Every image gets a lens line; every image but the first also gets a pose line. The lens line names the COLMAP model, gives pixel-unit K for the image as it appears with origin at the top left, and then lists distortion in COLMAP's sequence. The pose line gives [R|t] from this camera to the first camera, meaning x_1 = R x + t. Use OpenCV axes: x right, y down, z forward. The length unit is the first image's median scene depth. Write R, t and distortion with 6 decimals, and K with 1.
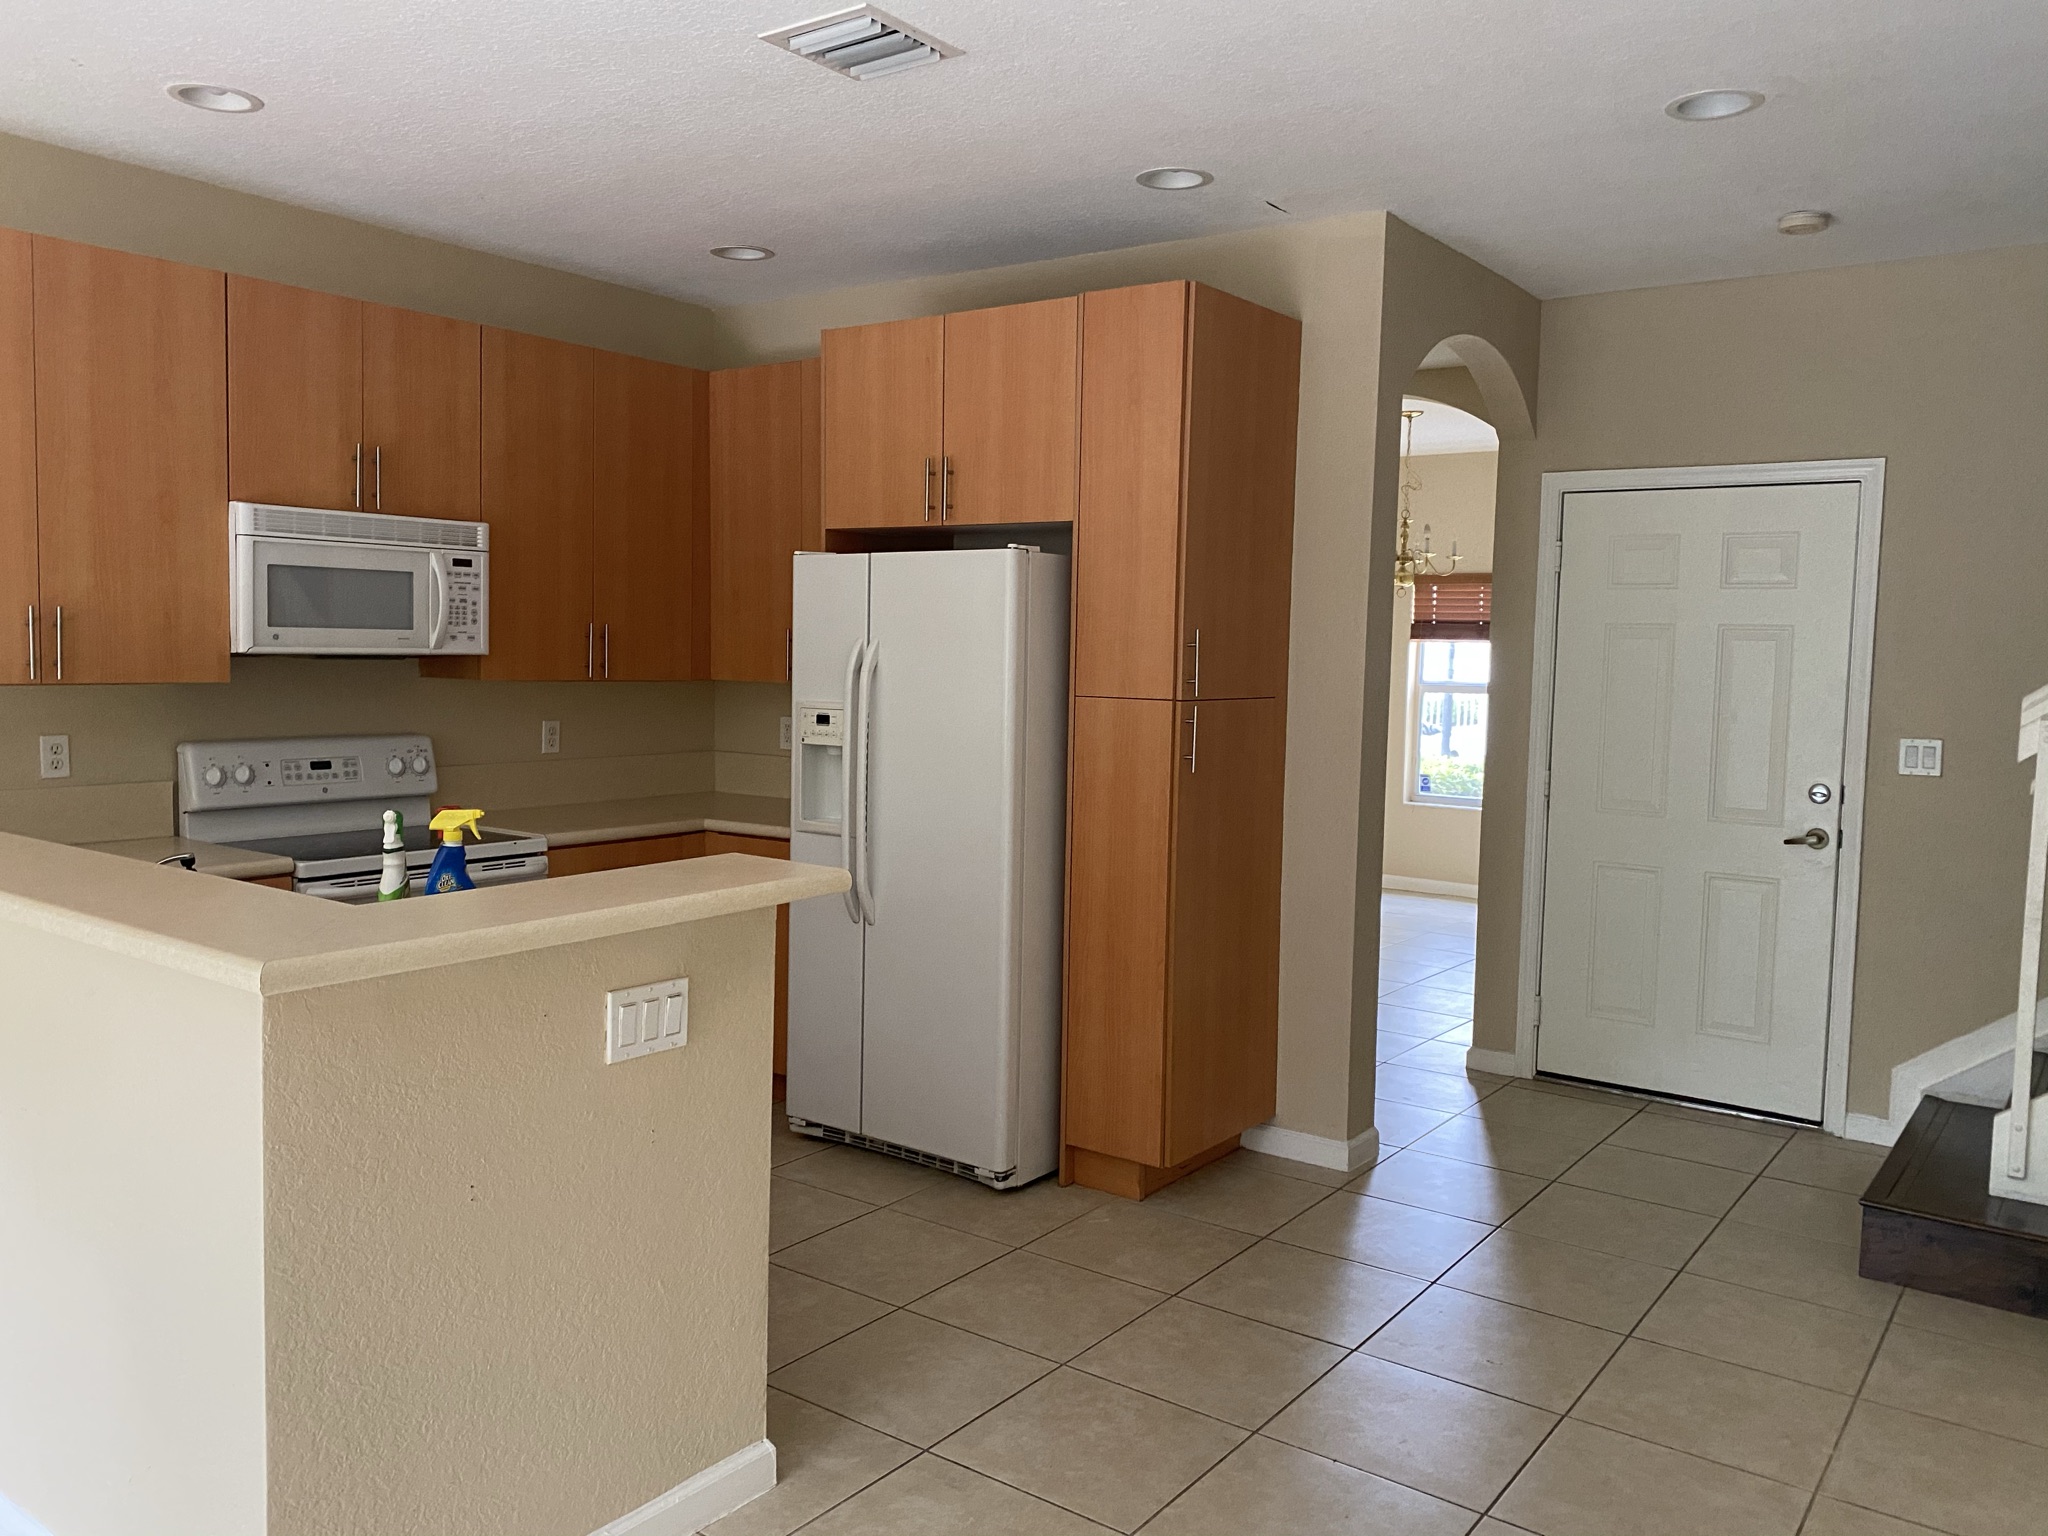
lens RADIAL K [[1569.8, 0, 1032.2], [0, 1569.8, 759.2], [0, 0, 1]] dist [0.016856, -0.035539]
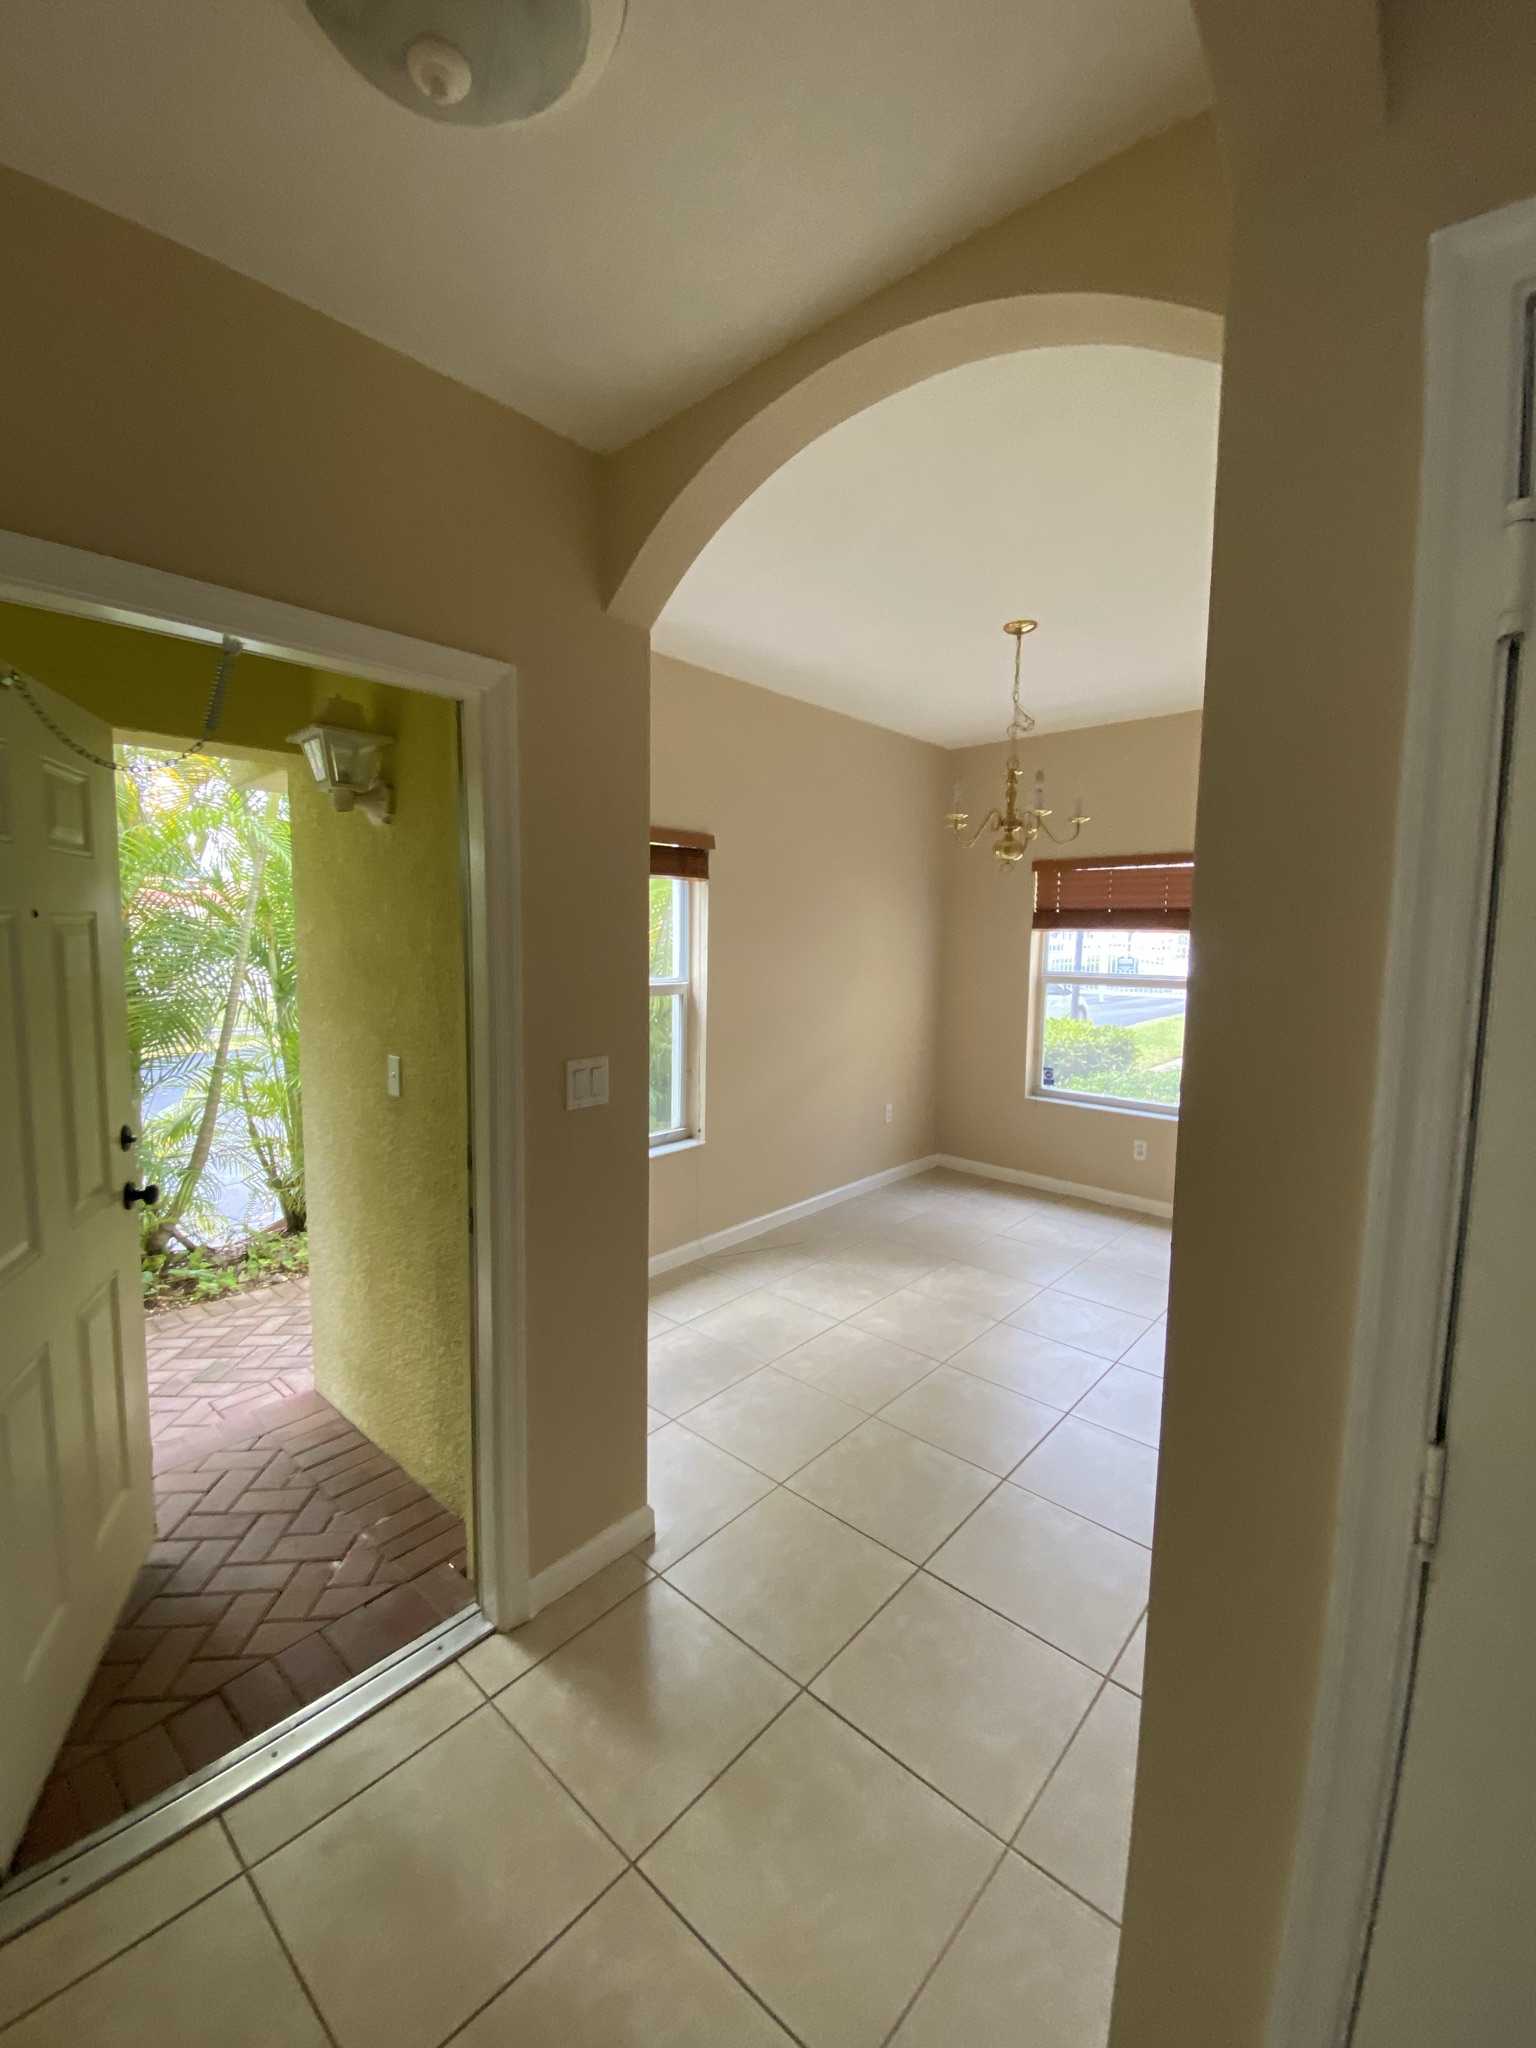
lens RADIAL K [[830.6, 0, 770.8], [0, 830.6, 1022.7], [0, 0, 1]] dist [-0.001399, -0.001505]
pose [[0.995242, -0.001282, -0.097428, 0.277697], [0.004650, 0.999399, 0.034344, -0.079605], [0.097325, -0.034634, 0.994650, 1.016207]]
